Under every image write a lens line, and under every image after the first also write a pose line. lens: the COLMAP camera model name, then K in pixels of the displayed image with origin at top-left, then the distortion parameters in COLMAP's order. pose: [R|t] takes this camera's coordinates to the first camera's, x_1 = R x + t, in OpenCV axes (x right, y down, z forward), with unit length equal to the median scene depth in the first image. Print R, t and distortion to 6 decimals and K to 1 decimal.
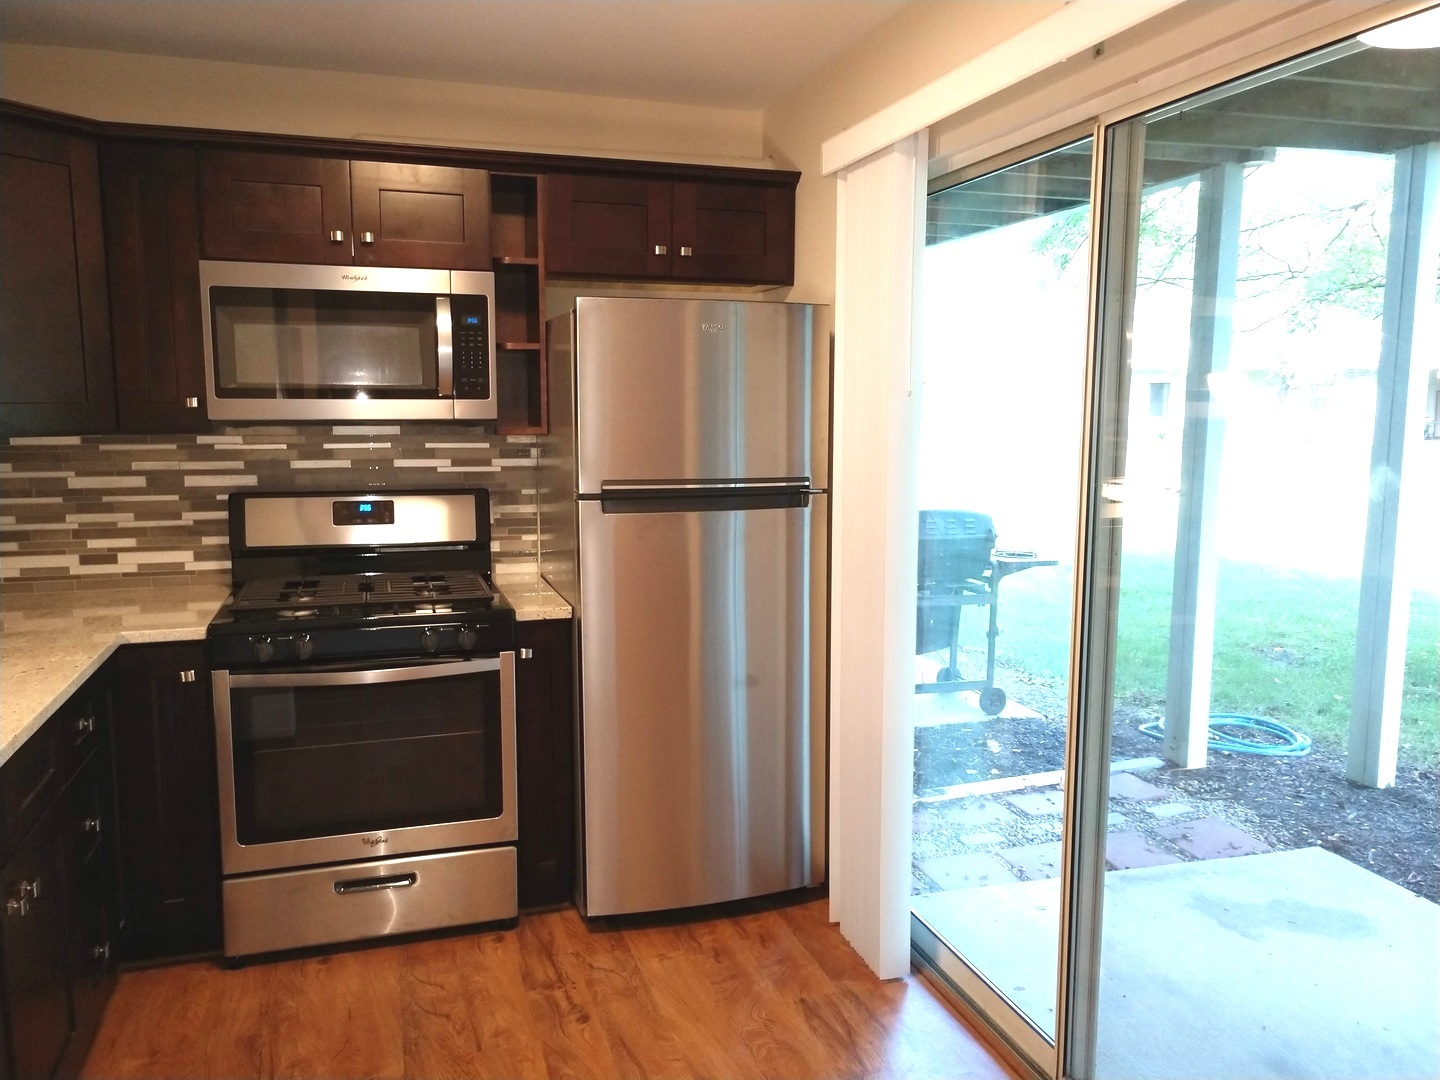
lens RADIAL K [[1105.2, 0, 724.2], [0, 1105.2, 535.4], [0, 0, 1]] dist [0.009546, 0.021007]
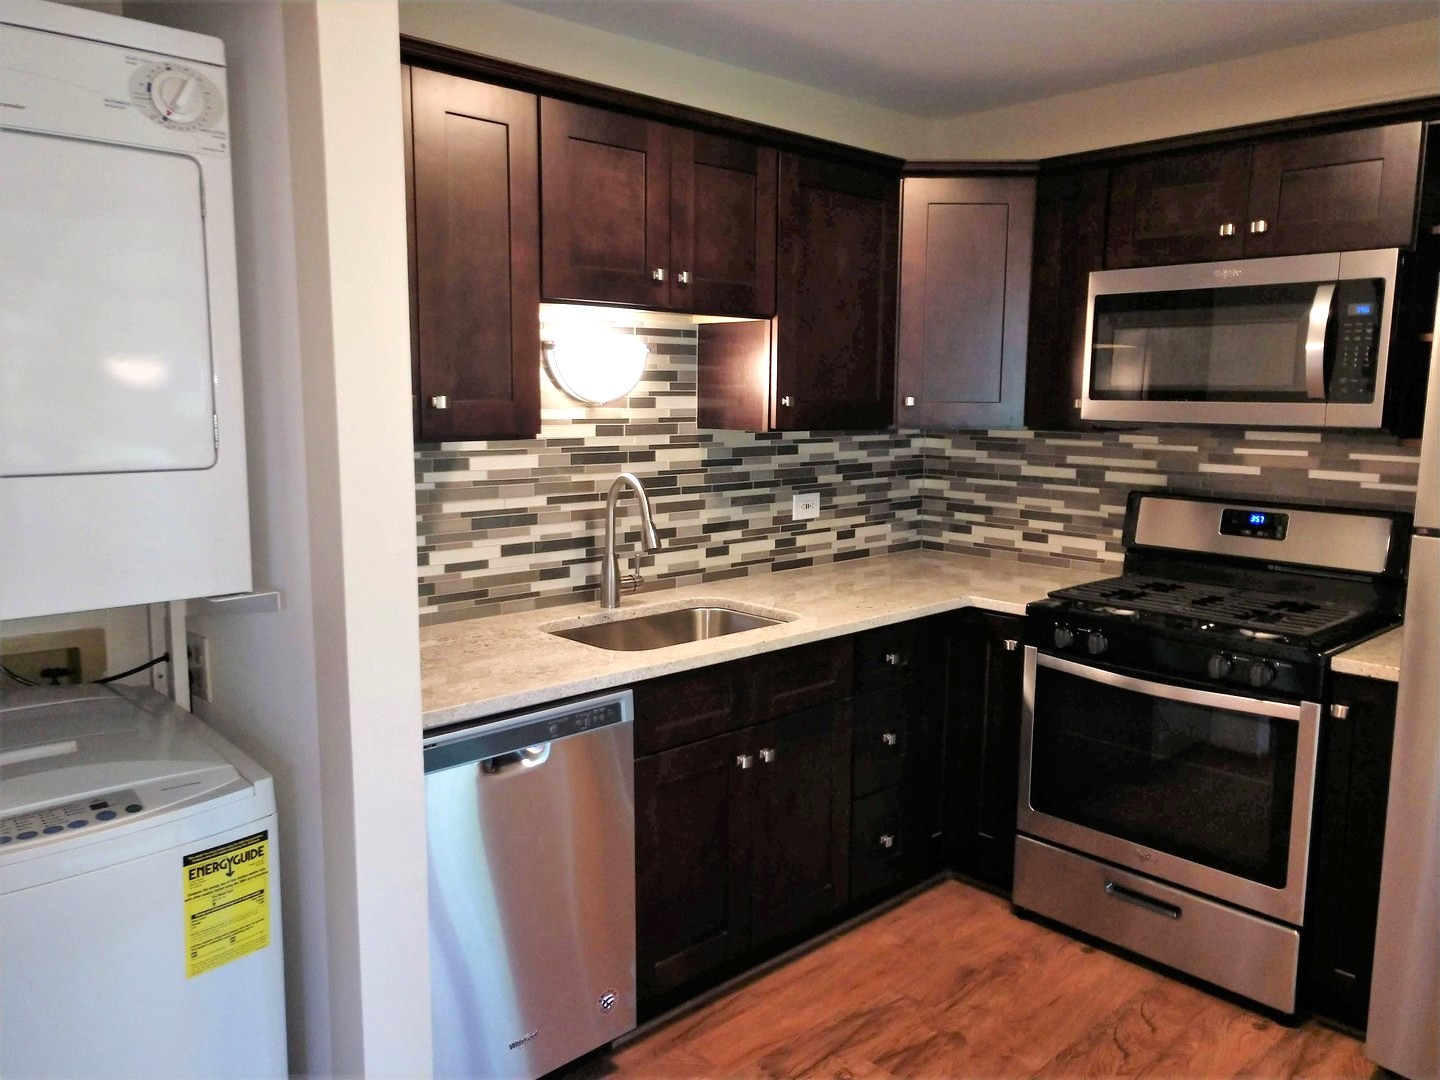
lens RADIAL K [[1105.2, 0, 715.8], [0, 1105.2, 539.4], [0, 0, 1]] dist [0.009546, 0.021007]
pose [[0.429264, 0.125155, -0.894466, 0.344936], [-0.120782, 0.989412, 0.080475, -0.031039], [0.895066, 0.073490, 0.439835, 0.207284]]
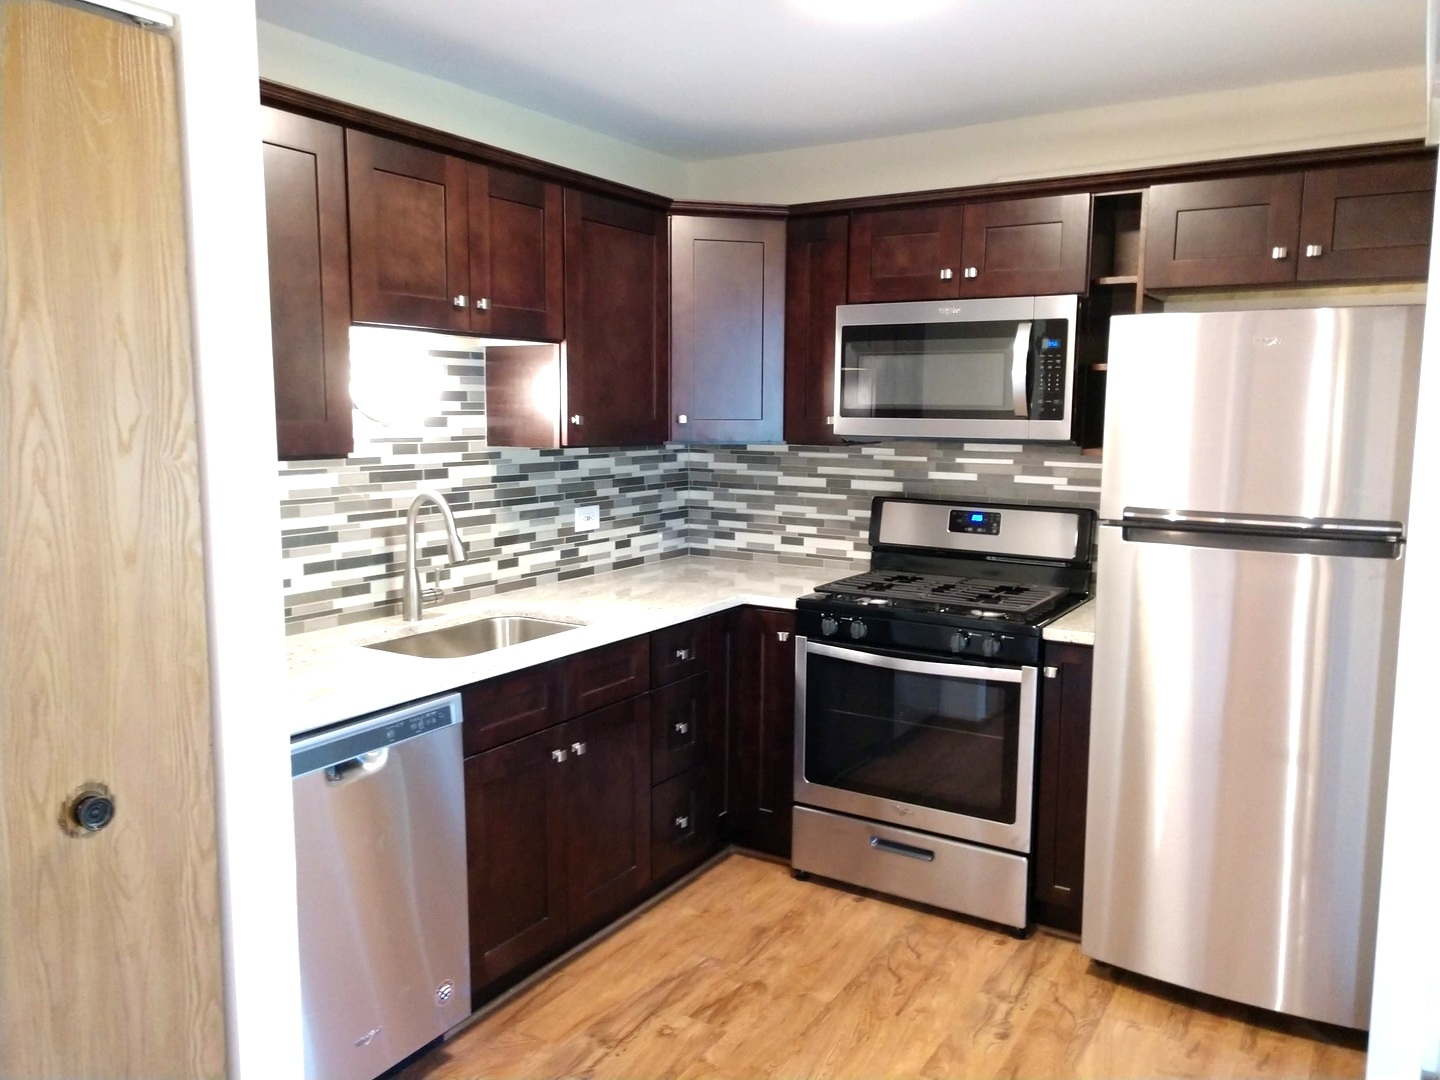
lens RADIAL K [[1105.2, 0, 724.7], [0, 1105.2, 536.9], [0, 0, 1]] dist [0.009546, 0.021007]
pose [[0.647152, 0.092408, -0.756739, 0.377120], [-0.101291, 0.994248, 0.034788, -0.020973], [0.755602, 0.054138, 0.652790, 0.110453]]
